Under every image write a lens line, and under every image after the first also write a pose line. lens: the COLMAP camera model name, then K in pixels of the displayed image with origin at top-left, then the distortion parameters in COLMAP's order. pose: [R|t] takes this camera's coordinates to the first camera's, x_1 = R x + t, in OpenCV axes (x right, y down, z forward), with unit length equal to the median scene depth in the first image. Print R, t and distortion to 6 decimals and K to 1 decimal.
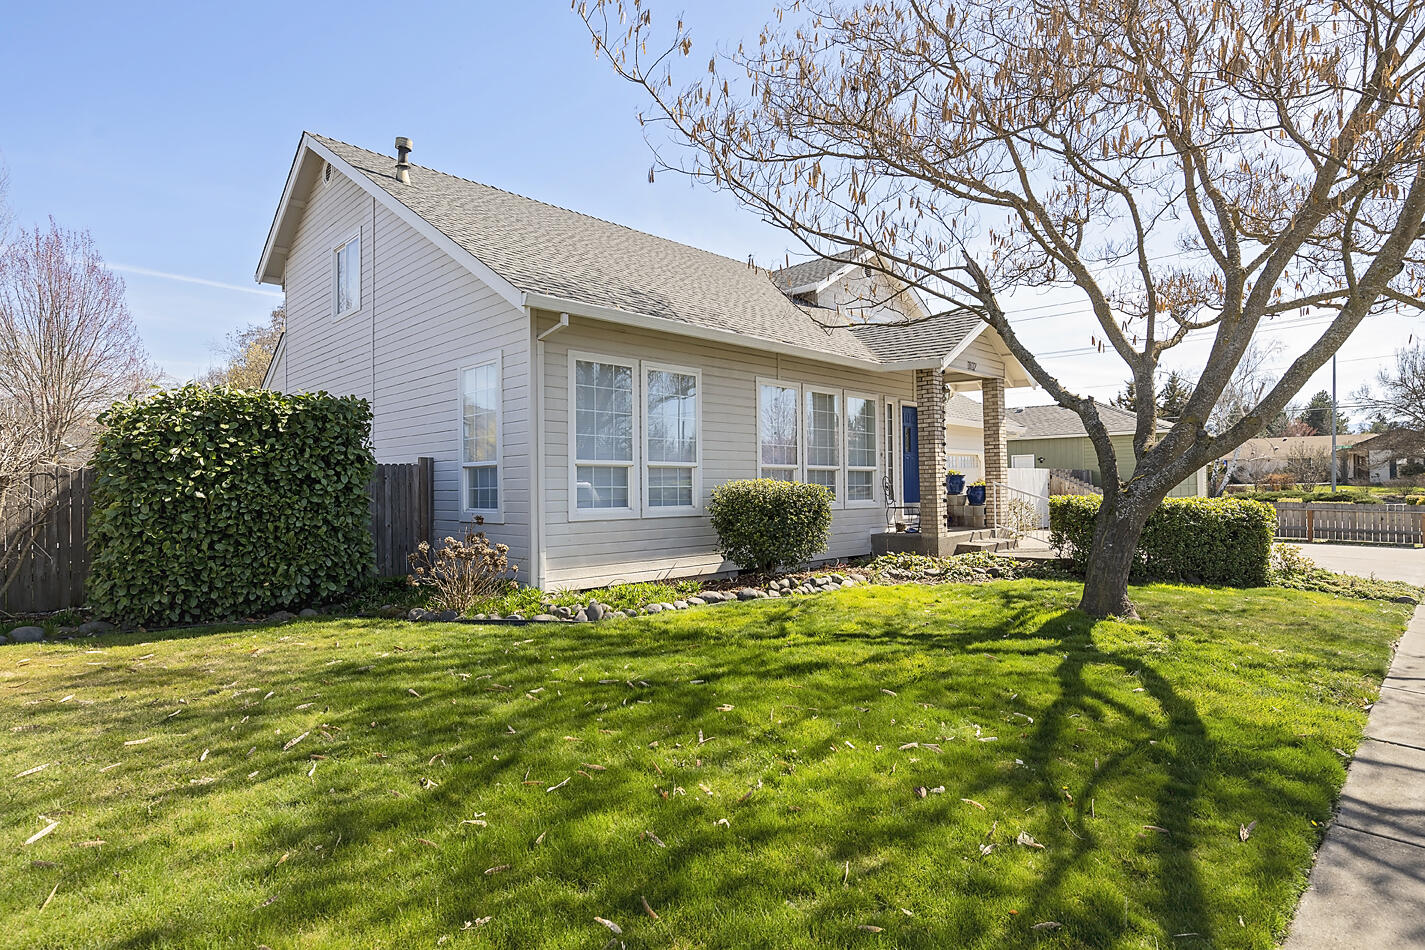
lens RADIAL K [[735.6, 0, 718.4], [0, 735.6, 474.4], [0, 0, 1]] dist [-0.009854, 0.002055]
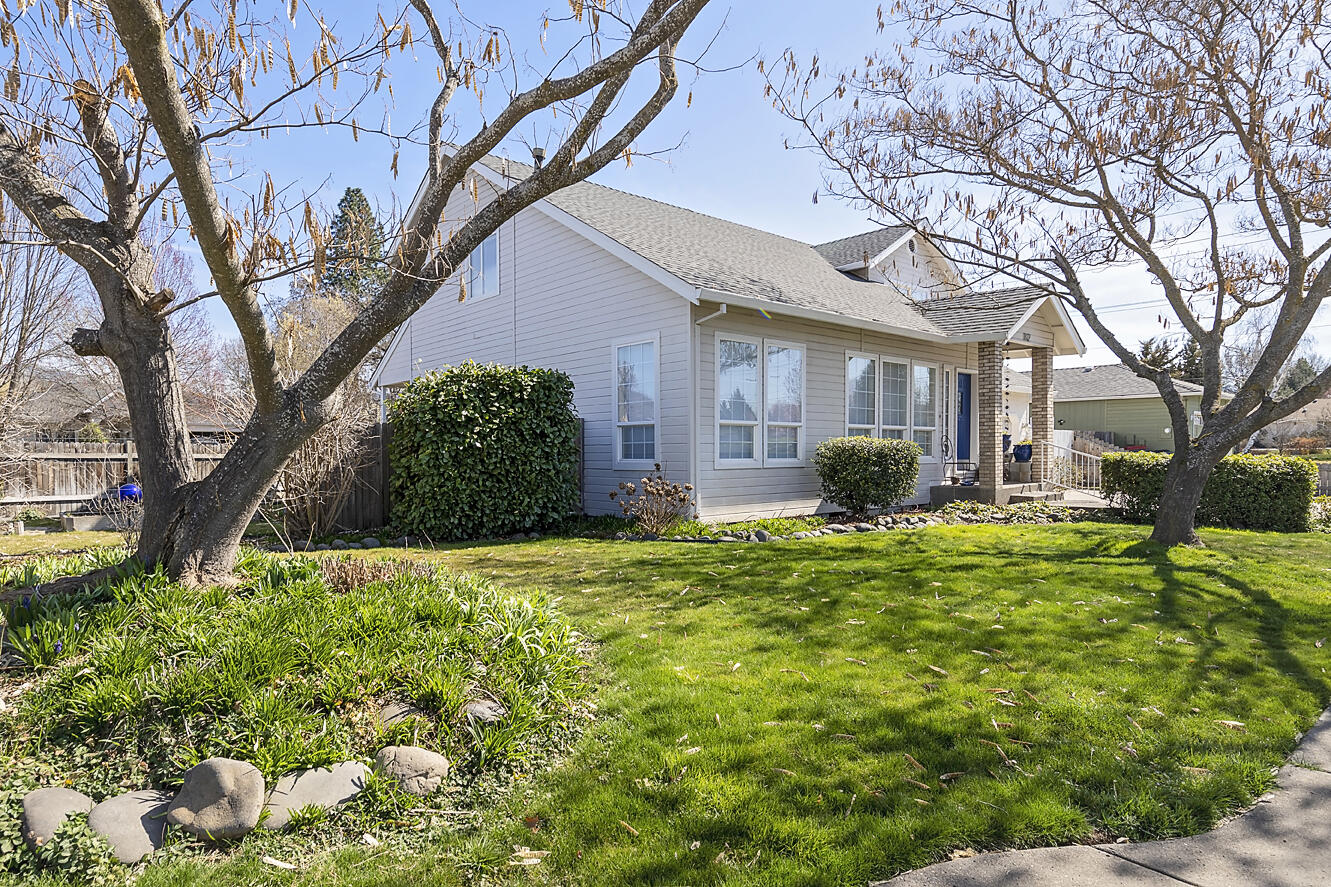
lens RADIAL K [[737.0, 0, 632.4], [0, 737.0, 474.5], [0, 0, 1]] dist [0.000372, 0.002938]
pose [[0.996558, 0.007305, -0.082571, -0.237091], [-0.003102, 0.998698, 0.050913, 0.009214], [0.082835, -0.050482, 0.995284, -0.264221]]
